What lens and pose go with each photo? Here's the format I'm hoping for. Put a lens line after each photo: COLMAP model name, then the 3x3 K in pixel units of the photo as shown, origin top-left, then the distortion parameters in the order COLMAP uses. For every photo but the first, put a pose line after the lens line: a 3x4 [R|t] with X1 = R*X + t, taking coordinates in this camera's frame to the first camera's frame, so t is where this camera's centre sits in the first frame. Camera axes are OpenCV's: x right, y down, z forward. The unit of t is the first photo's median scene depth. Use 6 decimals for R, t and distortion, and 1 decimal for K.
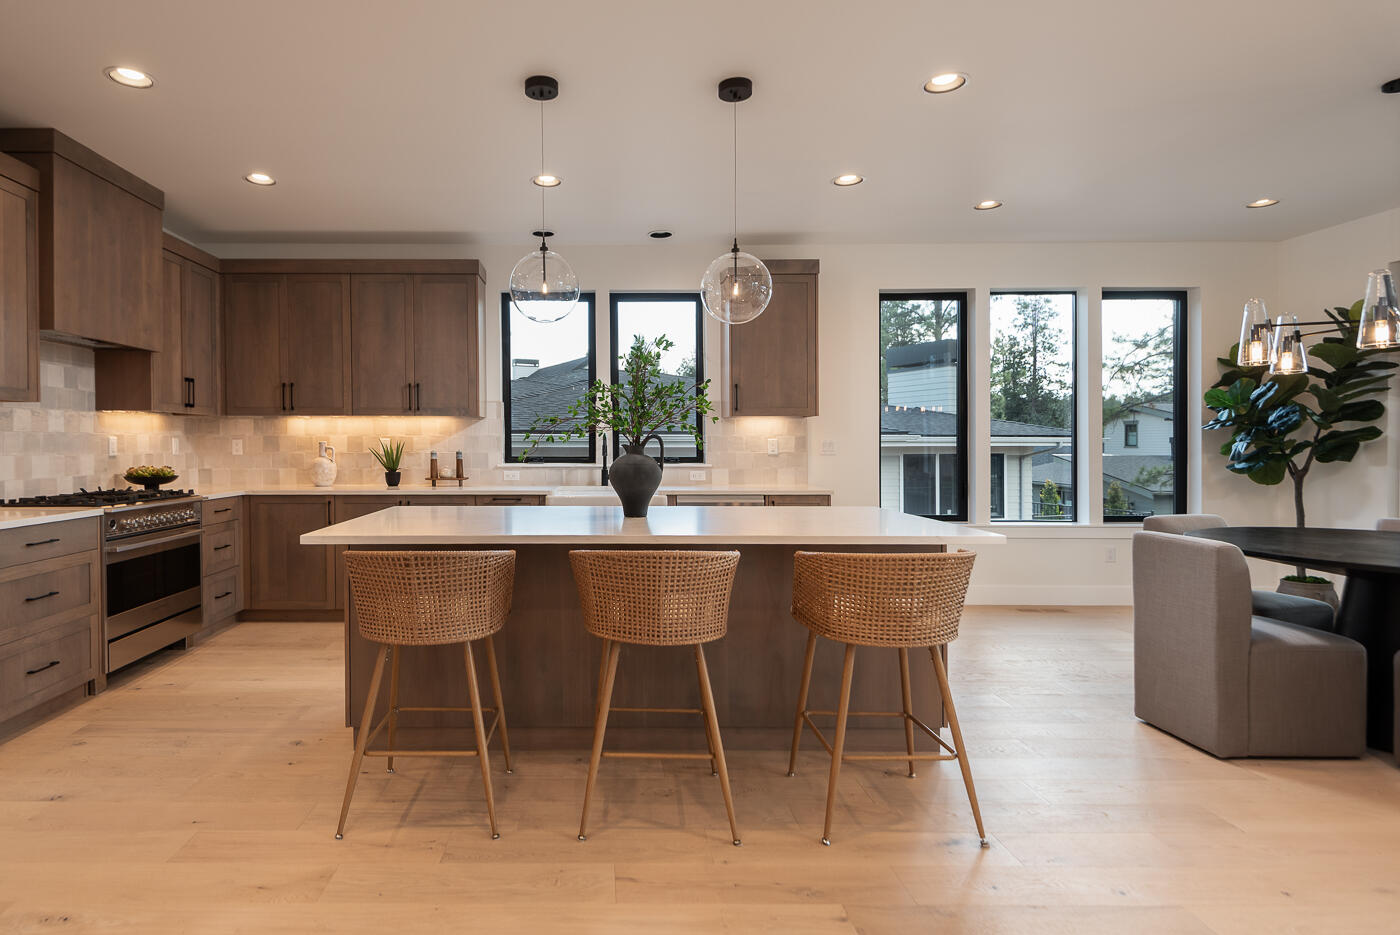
lens RADIAL K [[740.1, 0, 594.3], [0, 740.1, 450.5], [0, 0, 1]] dist [0.002556, -0.020618]
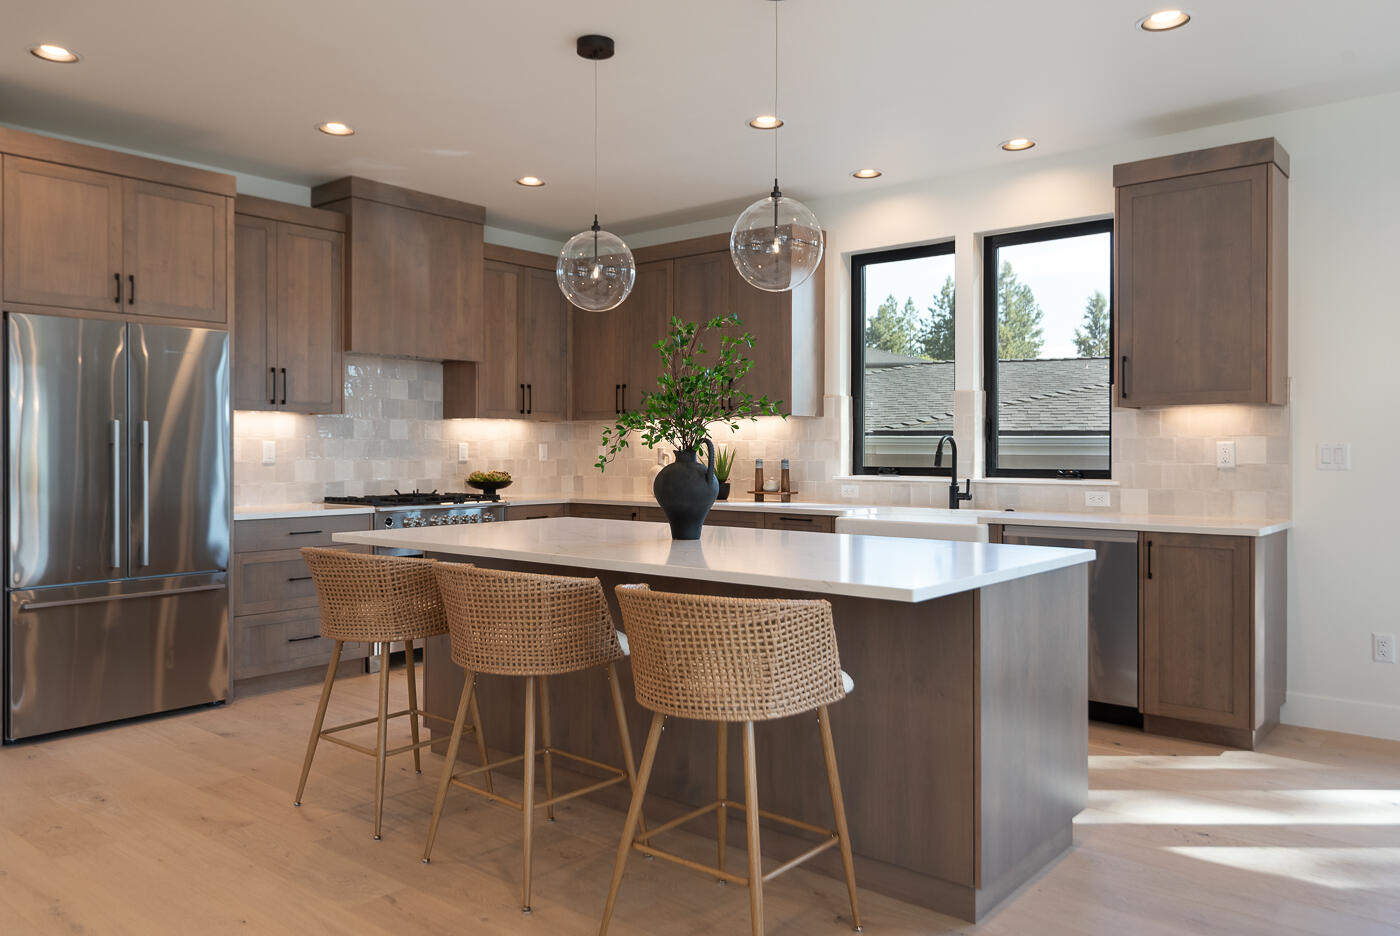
lens RADIAL K [[1000.4, 0, 696.0], [0, 1000.4, 450.8], [0, 0, 1]] dist [-0.004816, -0.003635]
pose [[0.772097, 0.001016, -0.635504, 0.541485], [-0.005835, 0.999968, -0.005491, -0.001770], [0.635478, 0.007948, 0.772078, 0.108419]]
